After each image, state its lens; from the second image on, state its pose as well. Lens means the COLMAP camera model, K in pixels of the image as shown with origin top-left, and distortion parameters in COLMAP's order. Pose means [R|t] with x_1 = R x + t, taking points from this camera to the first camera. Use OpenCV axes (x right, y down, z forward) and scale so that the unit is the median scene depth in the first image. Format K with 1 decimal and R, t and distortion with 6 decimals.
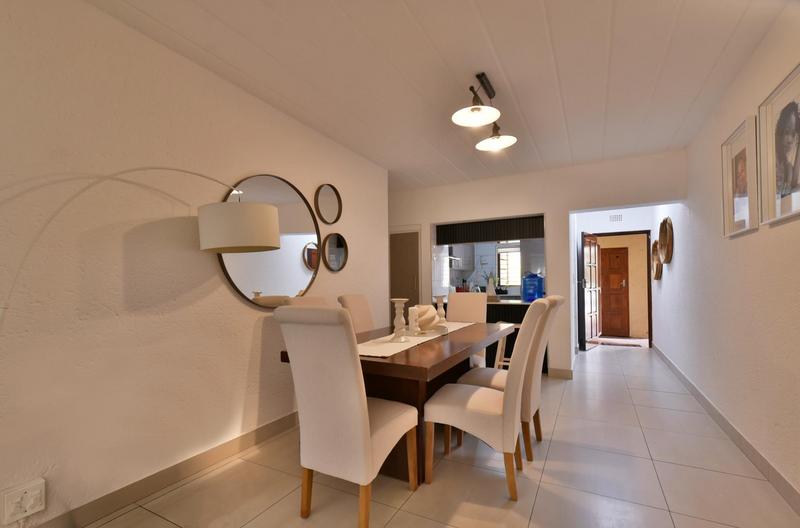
lens RADIAL K [[360.2, 0, 398.7], [0, 360.2, 272.1], [0, 0, 1]] dist [-0.000426, -0.000608]
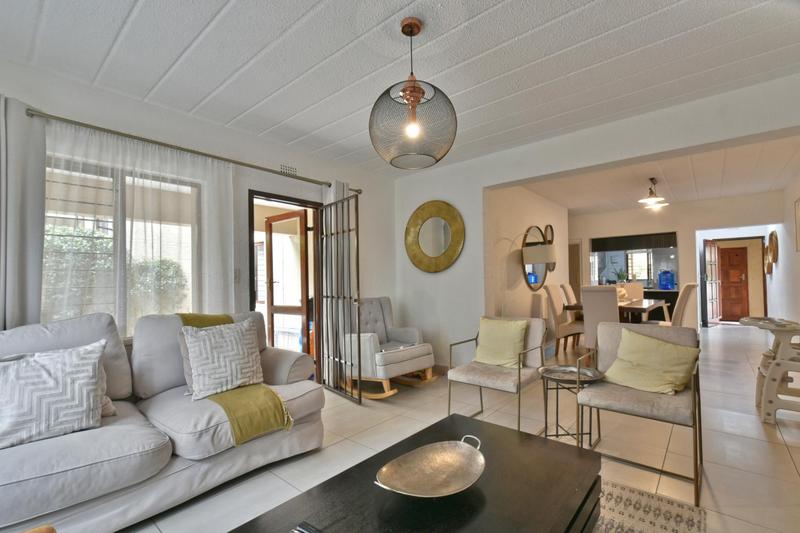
lens RADIAL K [[360.2, 0, 401.0], [0, 360.2, 267.6], [0, 0, 1]] dist [-0.000426, -0.000608]
pose [[0.976764, -0.010433, -0.214062, -0.312462], [0.009740, 0.999943, -0.004295, -0.010089], [0.214095, 0.002111, 0.976811, -0.561843]]
